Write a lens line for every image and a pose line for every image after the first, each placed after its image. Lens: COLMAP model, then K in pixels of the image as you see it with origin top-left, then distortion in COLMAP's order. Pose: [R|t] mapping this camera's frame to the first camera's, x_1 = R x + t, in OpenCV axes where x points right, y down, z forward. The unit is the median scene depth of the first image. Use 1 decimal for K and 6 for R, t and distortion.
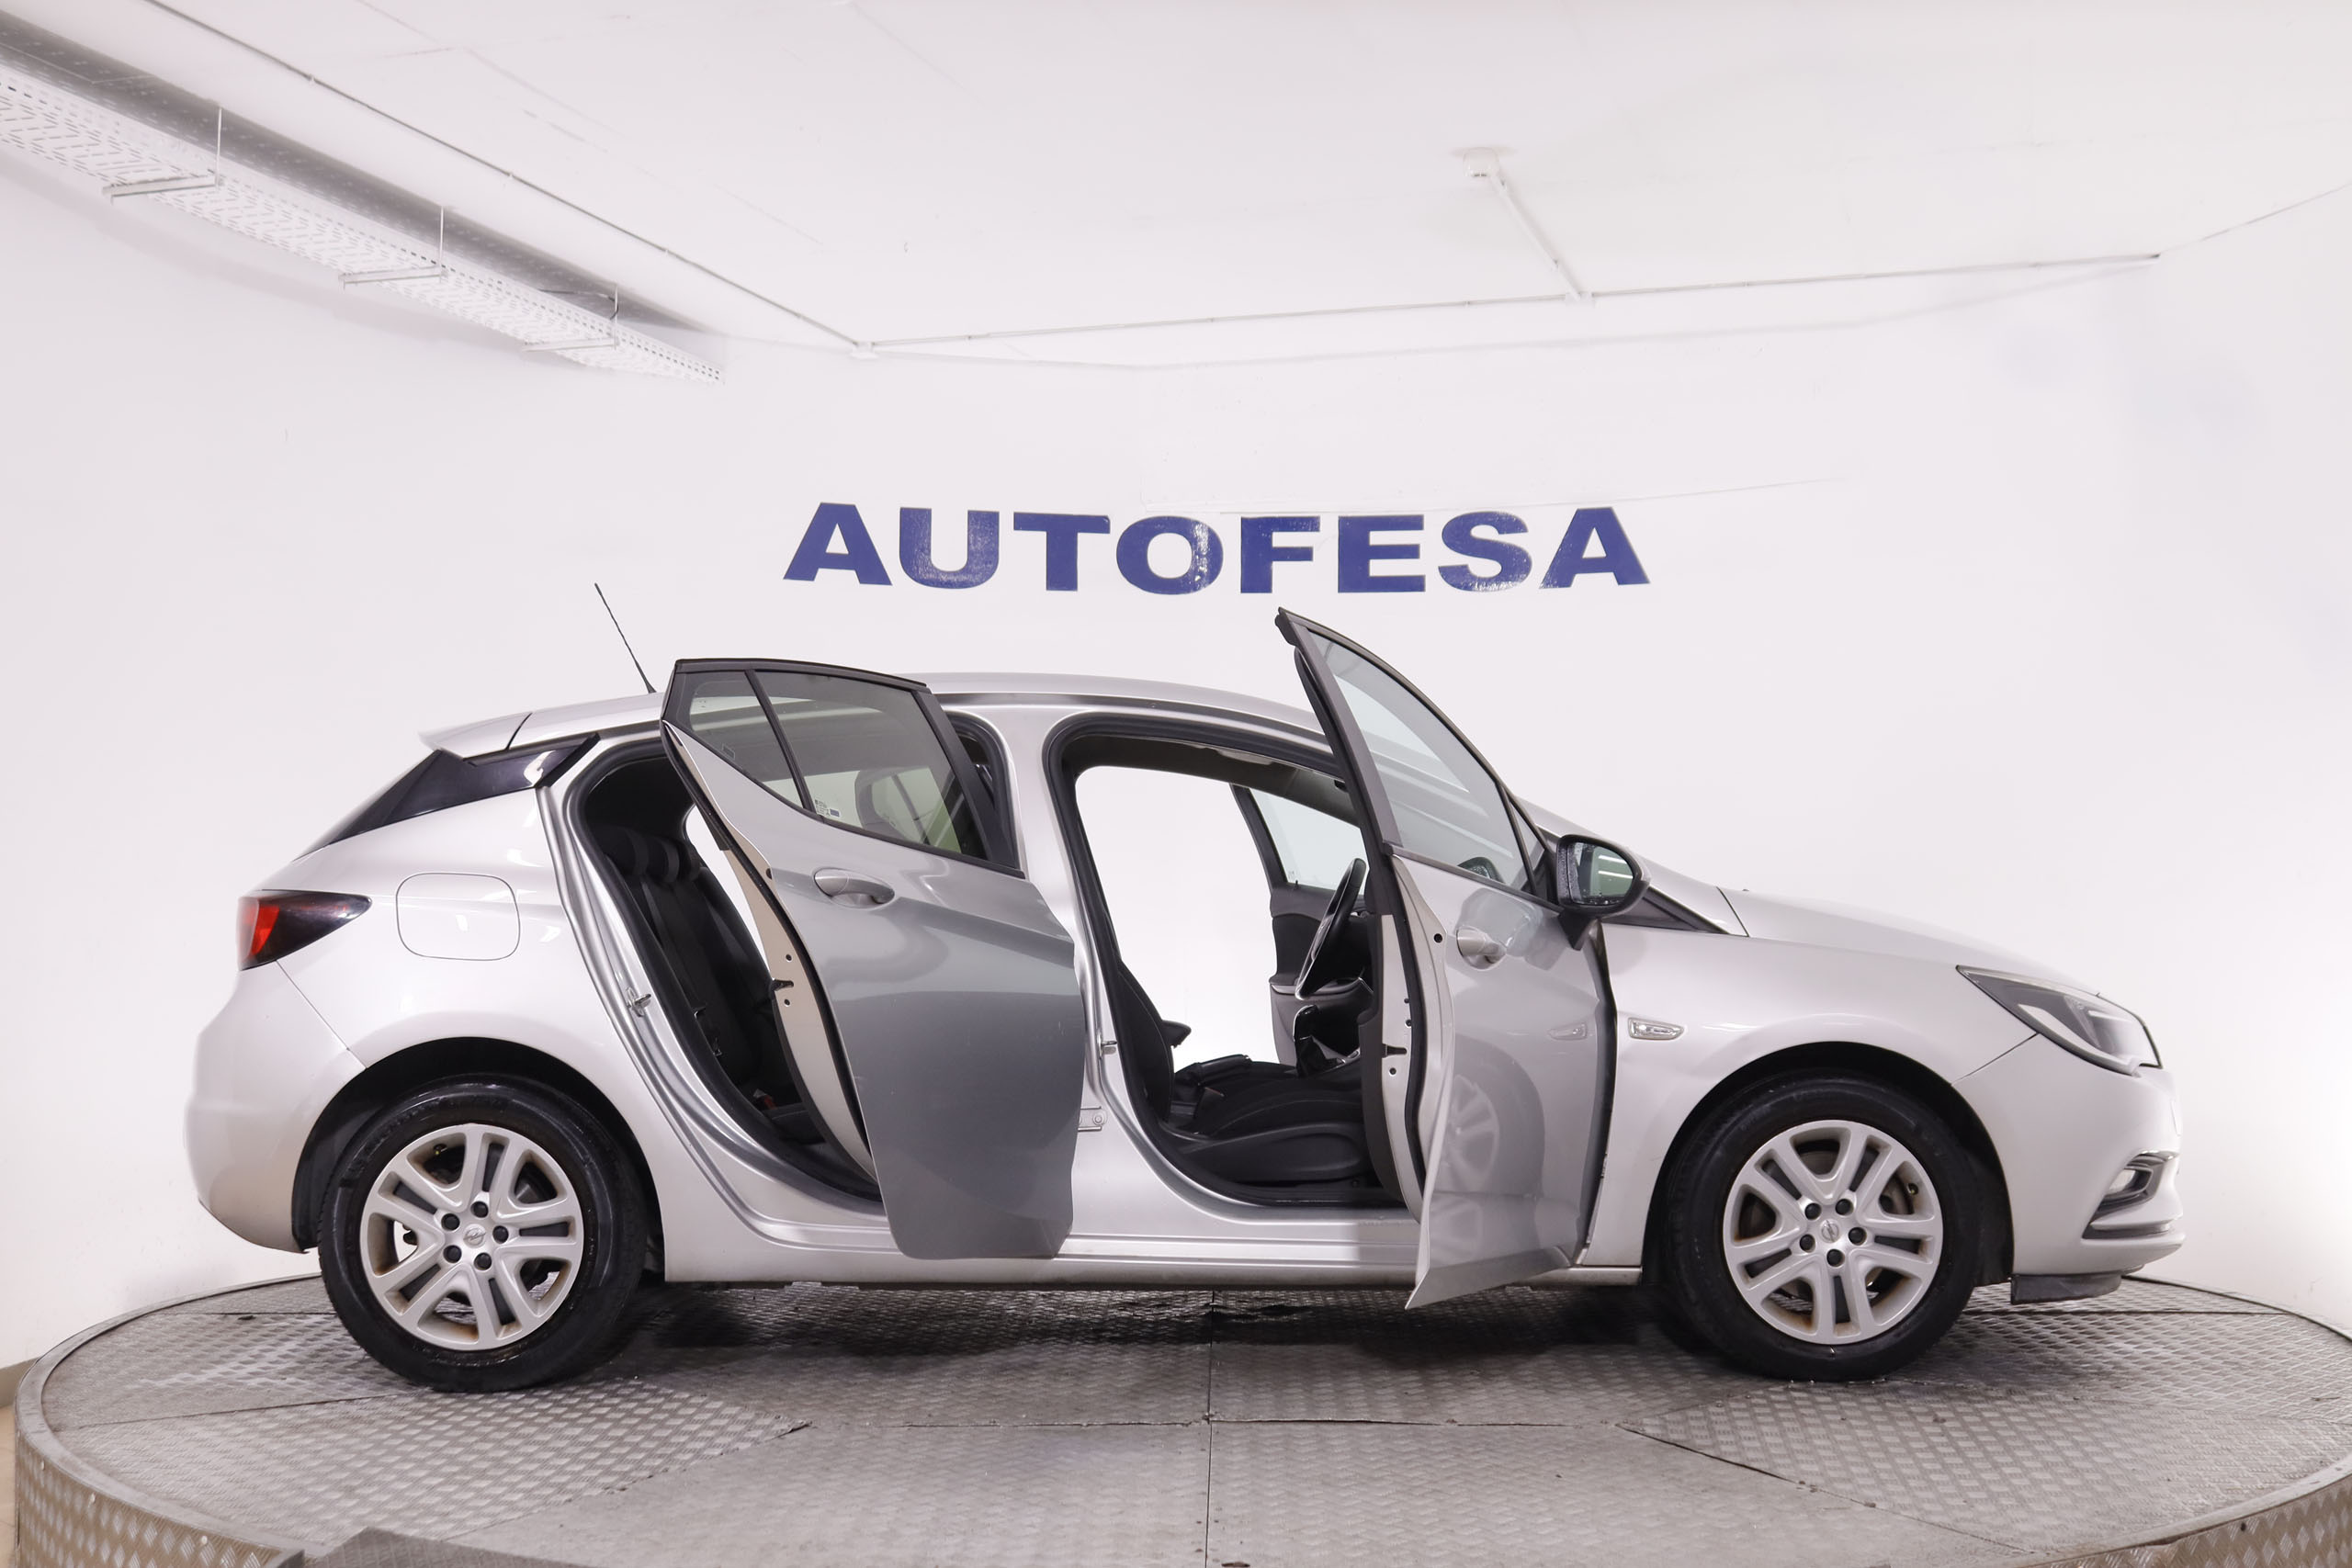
lens RADIAL K [[2732.1, 0, 1154.6], [0, 2732.1, 771.6], [0, 0, 1]] dist [-0.027914, 0.000000]
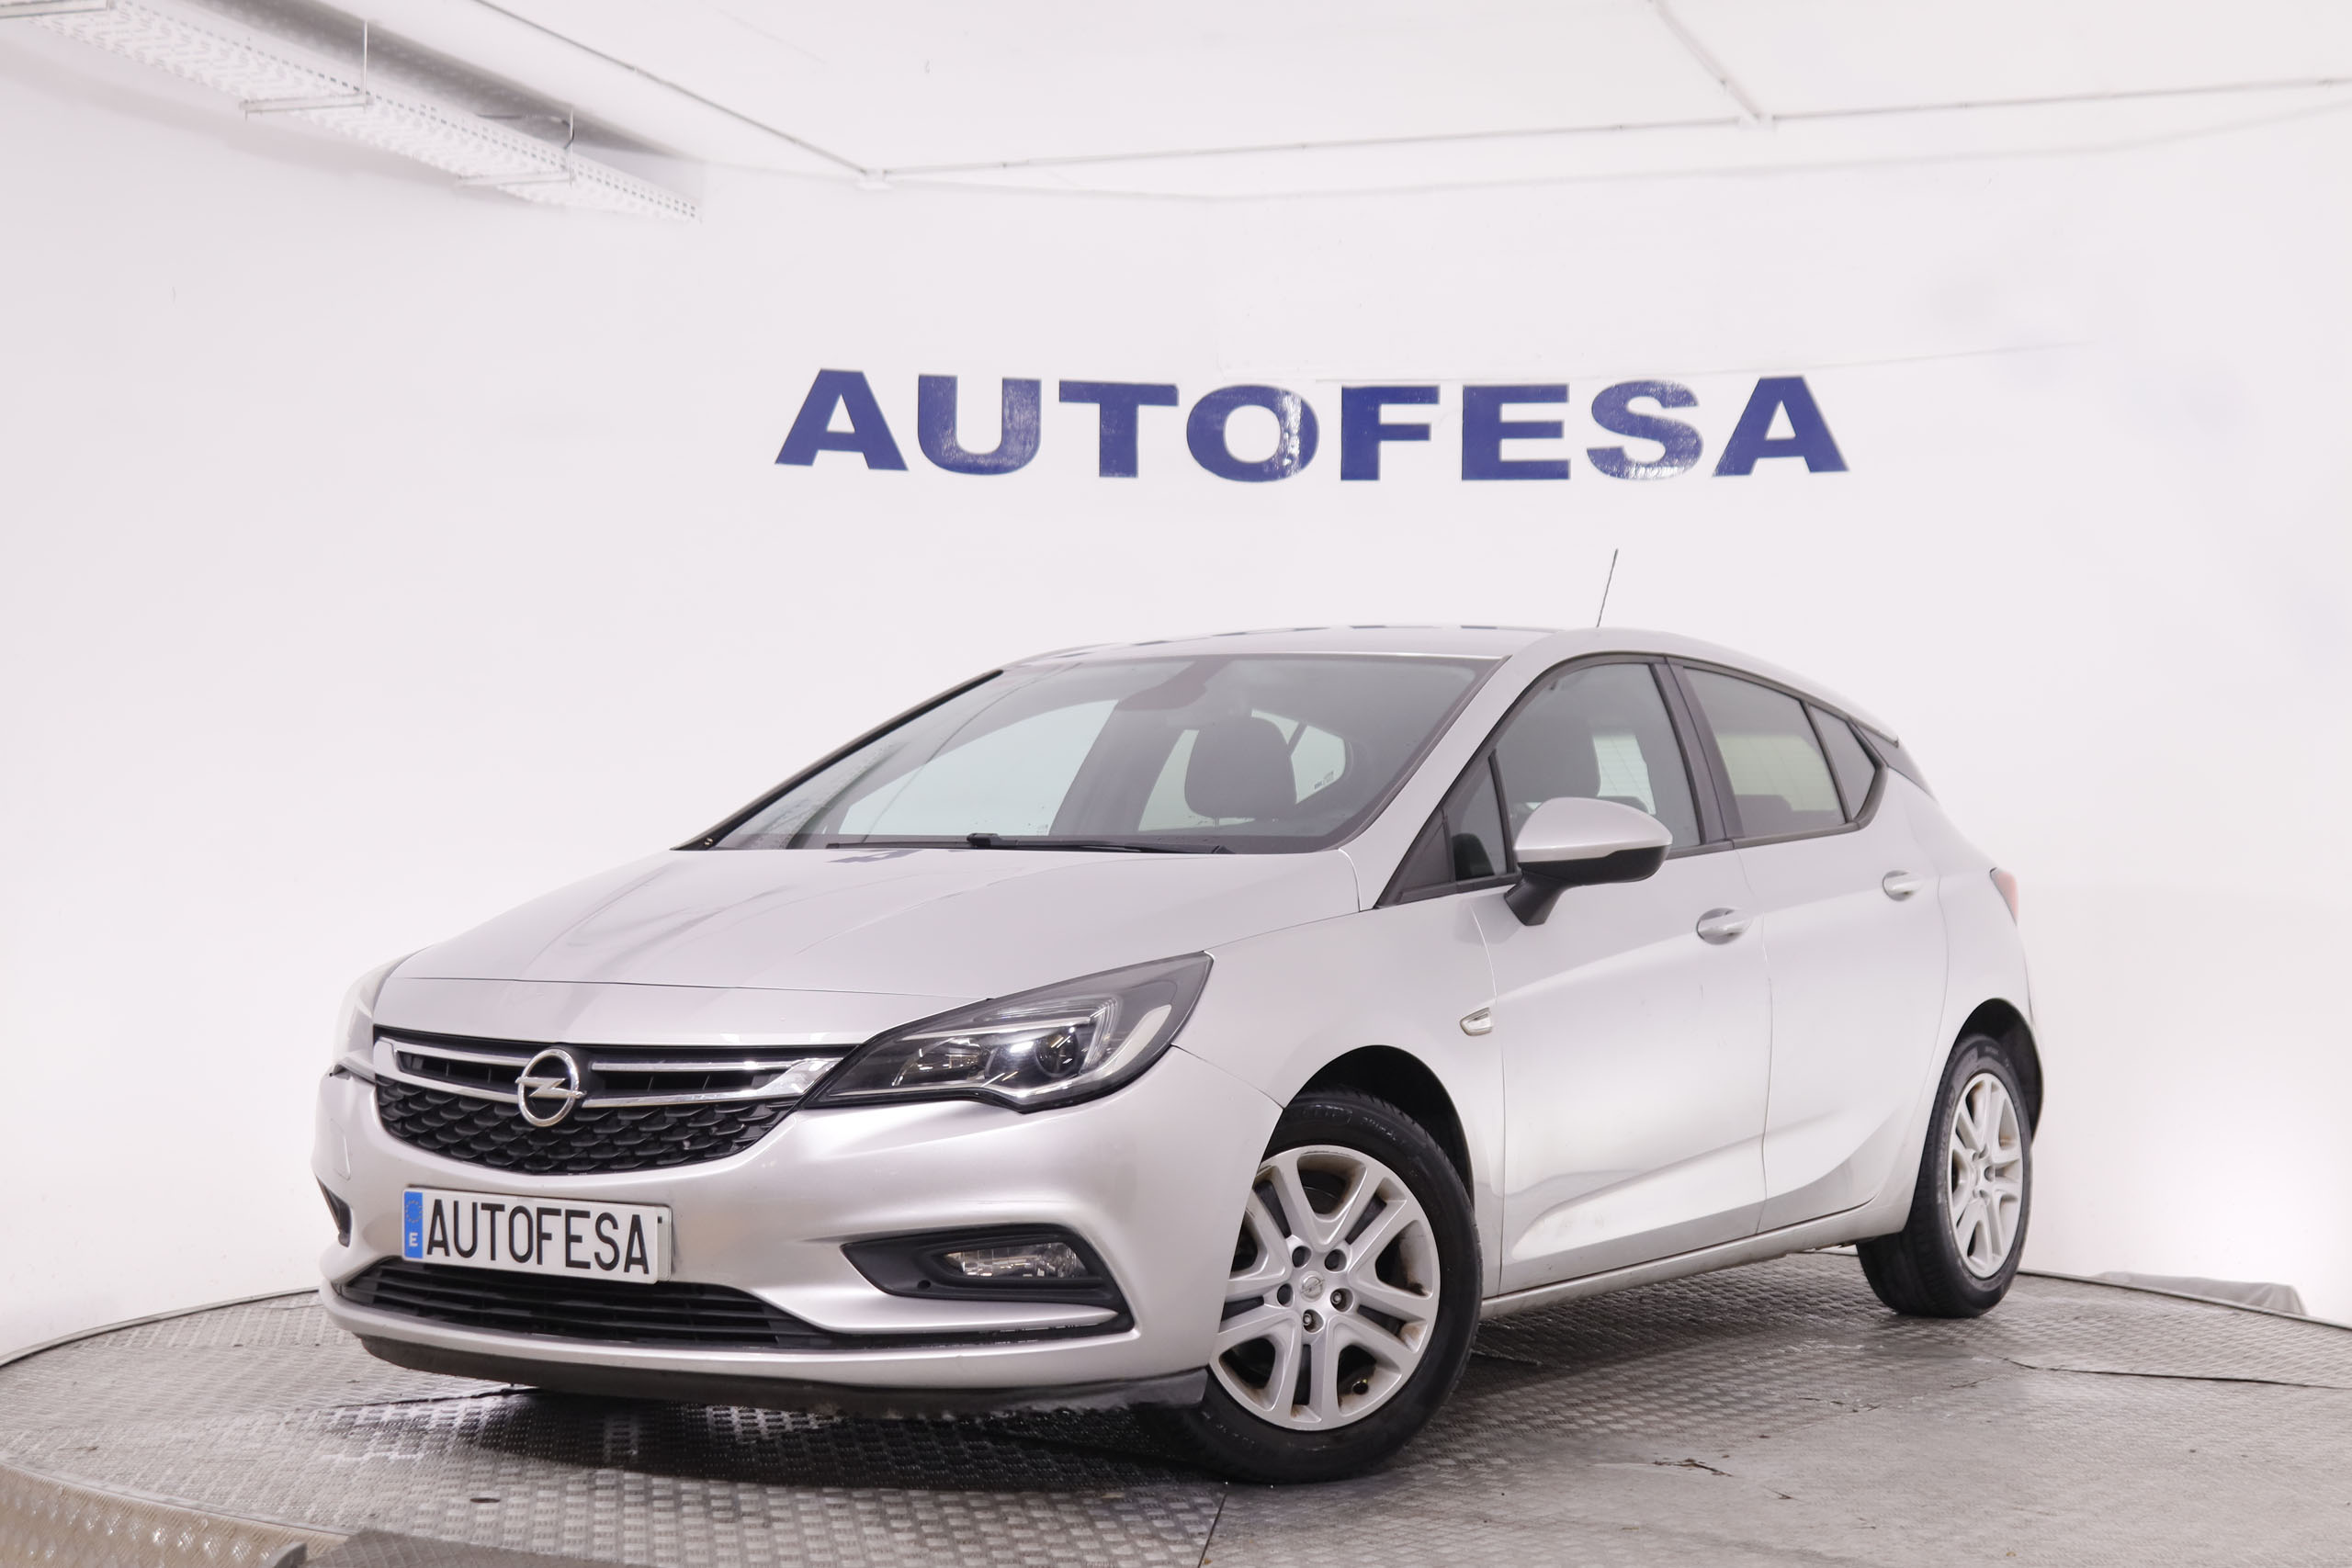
lens RADIAL K [[3975.8, 0, 1152.7], [0, 3975.8, 764.4], [0, 0, 1]] dist [0.030384, 0.000000]
pose [[0.999577, 0.003472, -0.028858, 0.011327], [-0.002693, 0.999633, 0.026972, -0.014516], [0.028941, -0.026883, 0.999220, -0.191707]]
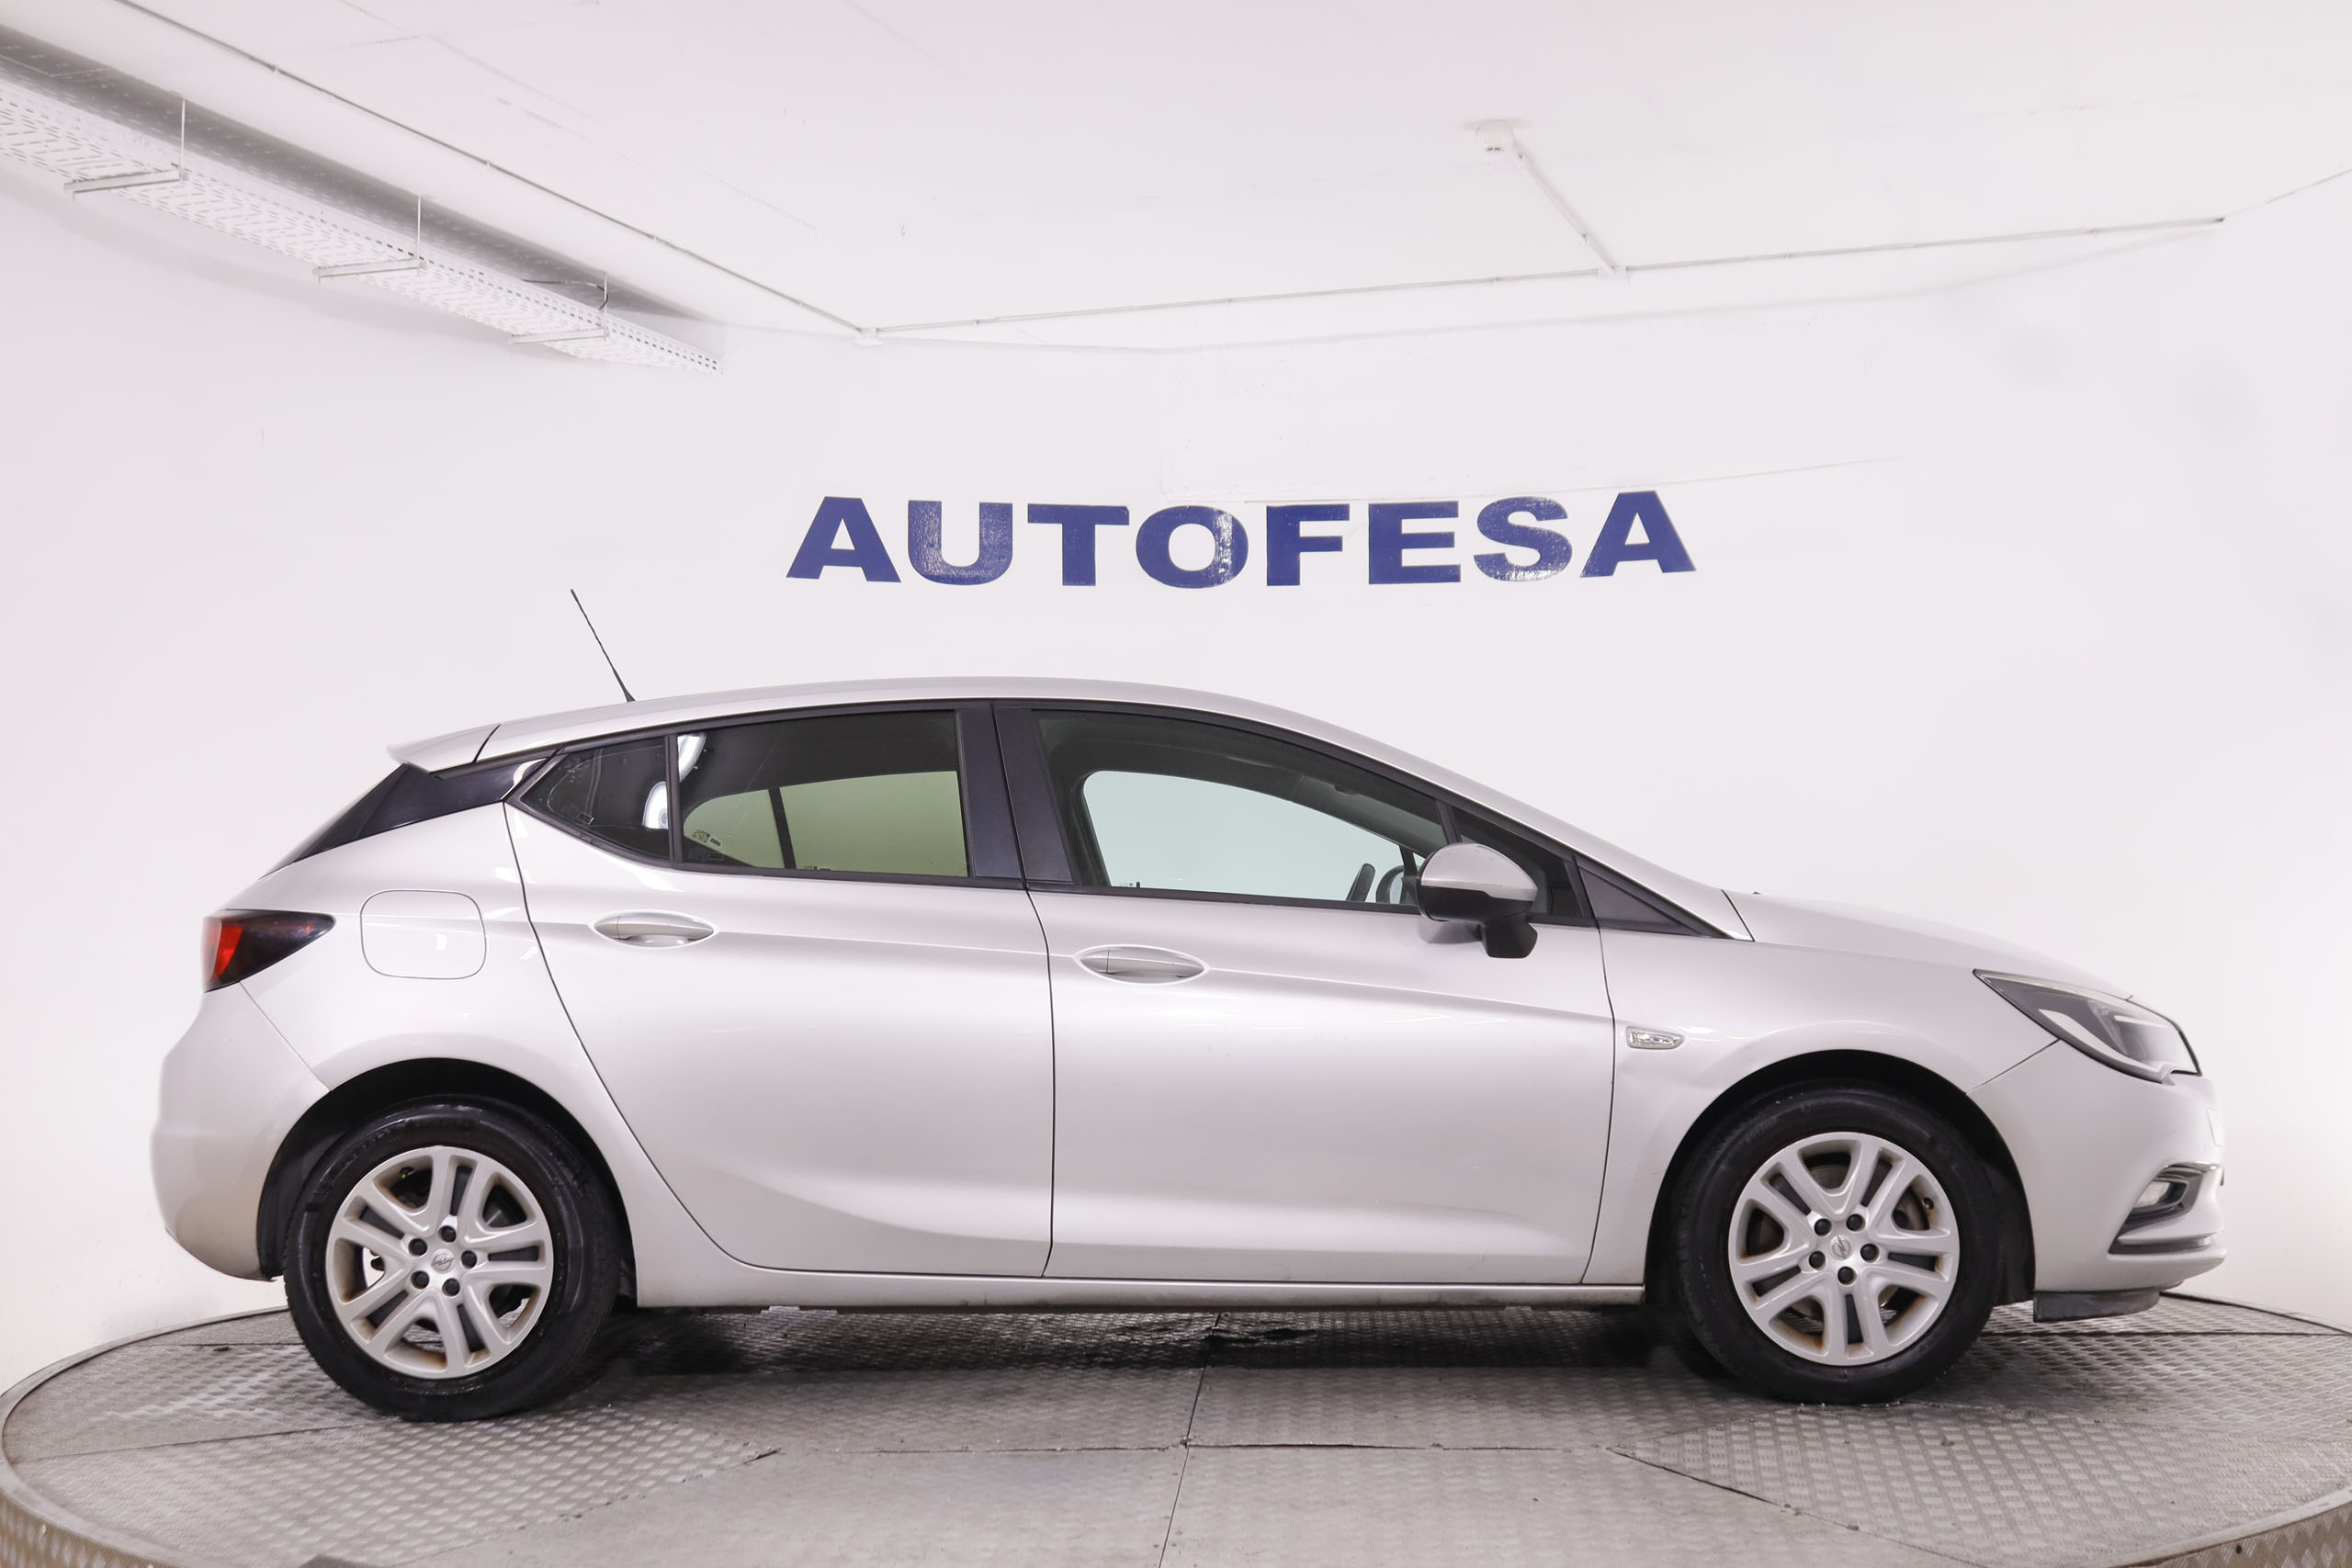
lens RADIAL K [[2952.6, 0, 1184.0], [0, 2952.6, 774.1], [0, 0, 1]] dist [-0.015969, 0.000000]
pose [[0.999603, -0.010461, -0.026144, 0.031657], [0.010512, 0.999943, 0.001817, -0.002074], [0.026124, -0.002091, 0.999657, -0.032683]]
